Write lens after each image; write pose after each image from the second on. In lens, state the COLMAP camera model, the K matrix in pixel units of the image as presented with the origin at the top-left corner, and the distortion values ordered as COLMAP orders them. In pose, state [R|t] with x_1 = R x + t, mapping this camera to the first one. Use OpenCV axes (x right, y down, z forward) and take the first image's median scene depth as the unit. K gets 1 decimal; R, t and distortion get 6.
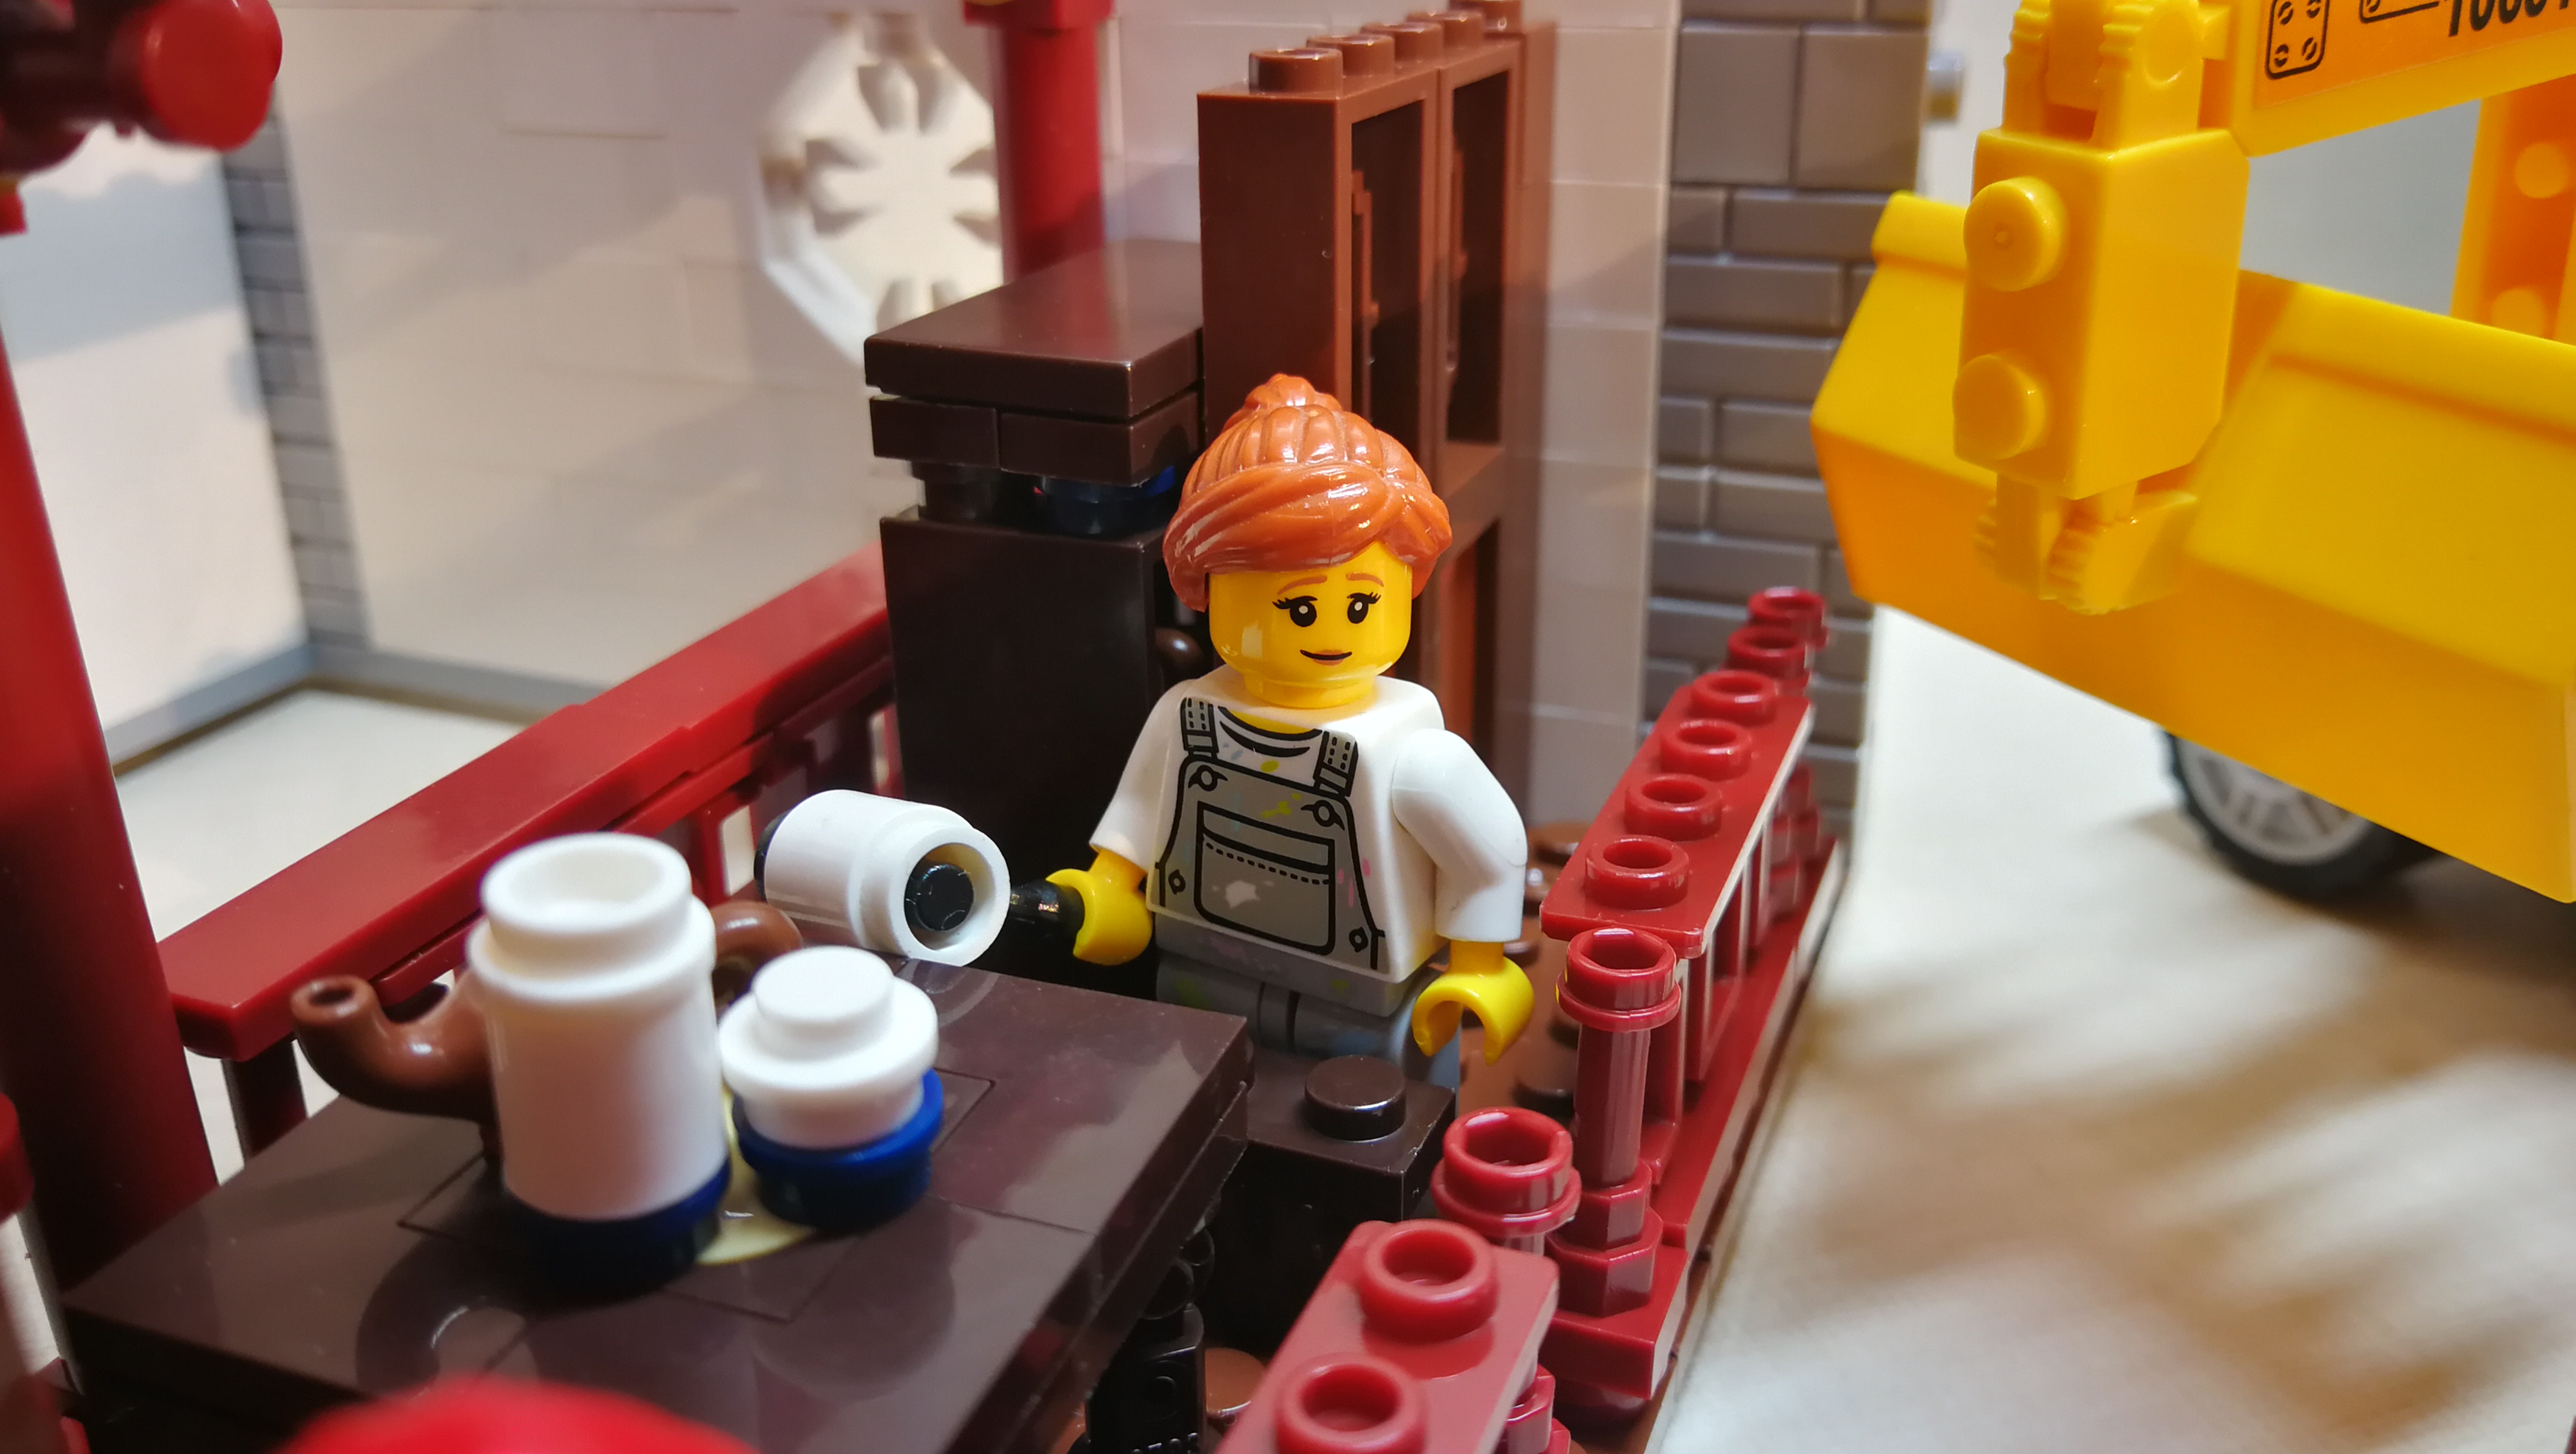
lens RADIAL K [[2116.3, 0, 1288.0], [0, 2116.3, 727.0], [0, 0, 1]] dist [0.012623, -0.009966]
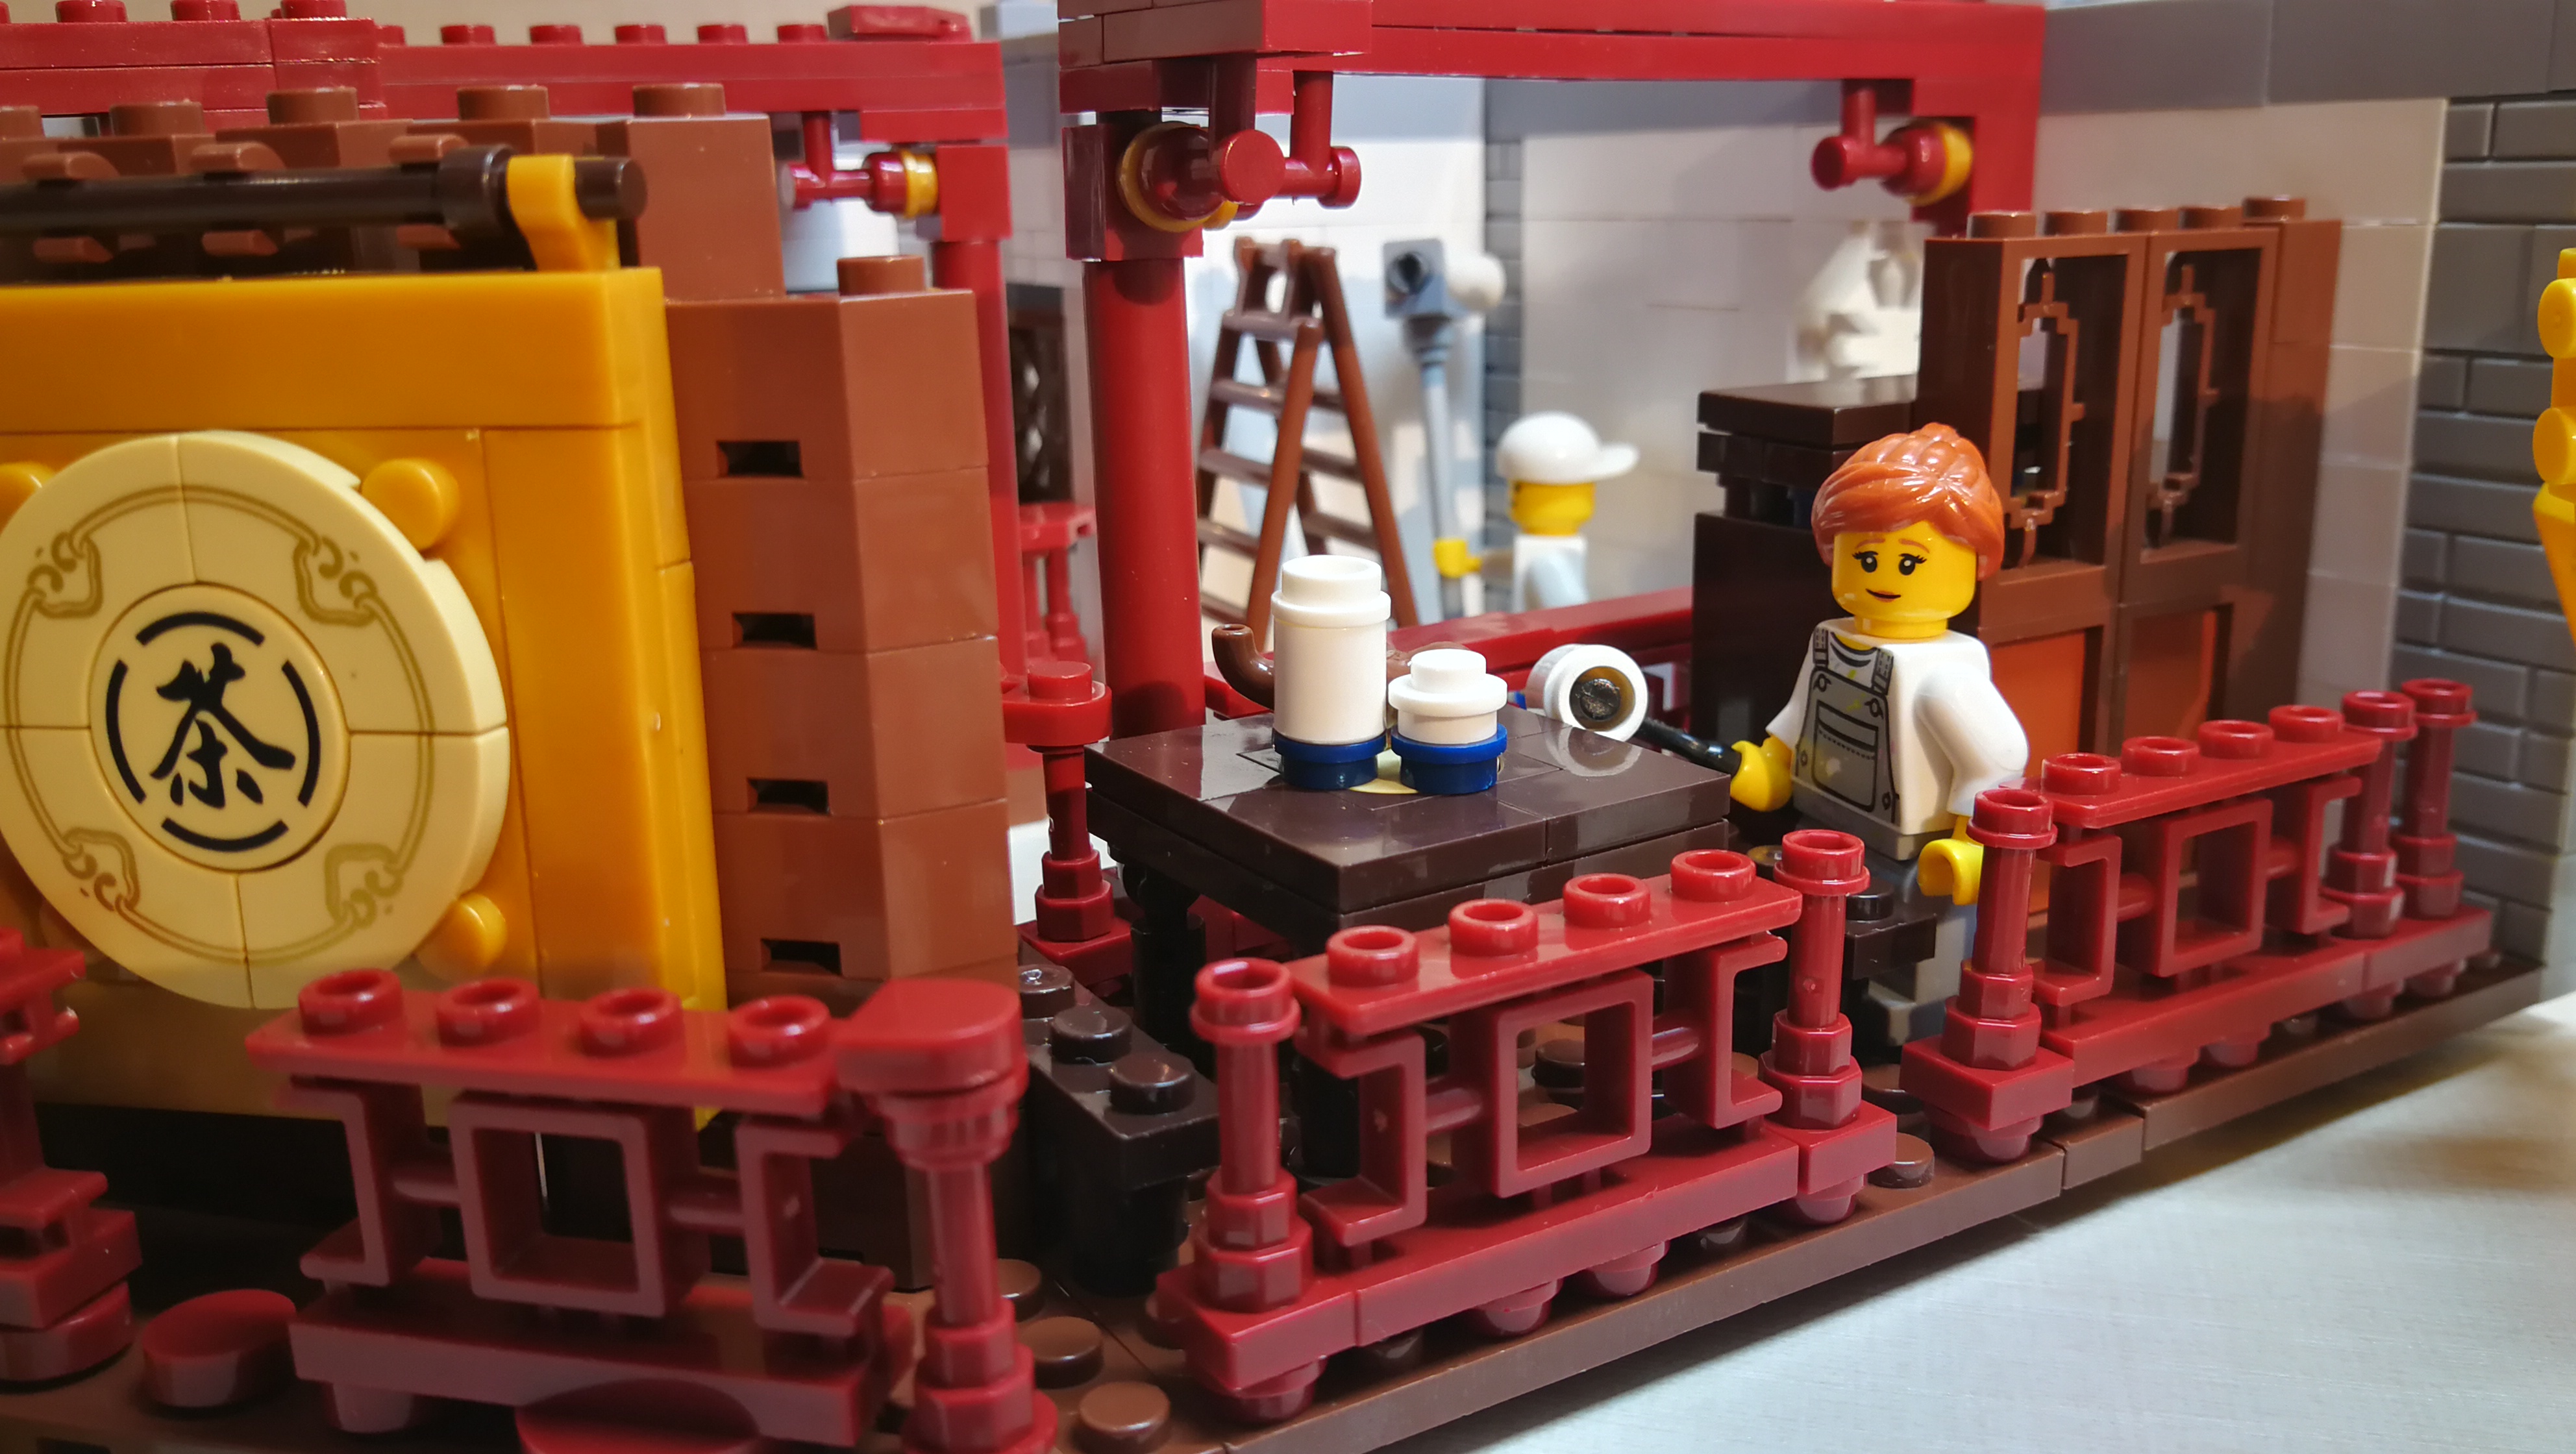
lens RADIAL K [[2116.3, 0, 1288.0], [0, 2116.3, 727.0], [0, 0, 1]] dist [0.012623, -0.009966]
pose [[0.765813, 0.153496, -0.624475, 0.616590], [-0.242503, 0.968332, -0.059372, 0.236731], [0.595586, 0.196905, 0.778785, -0.378671]]
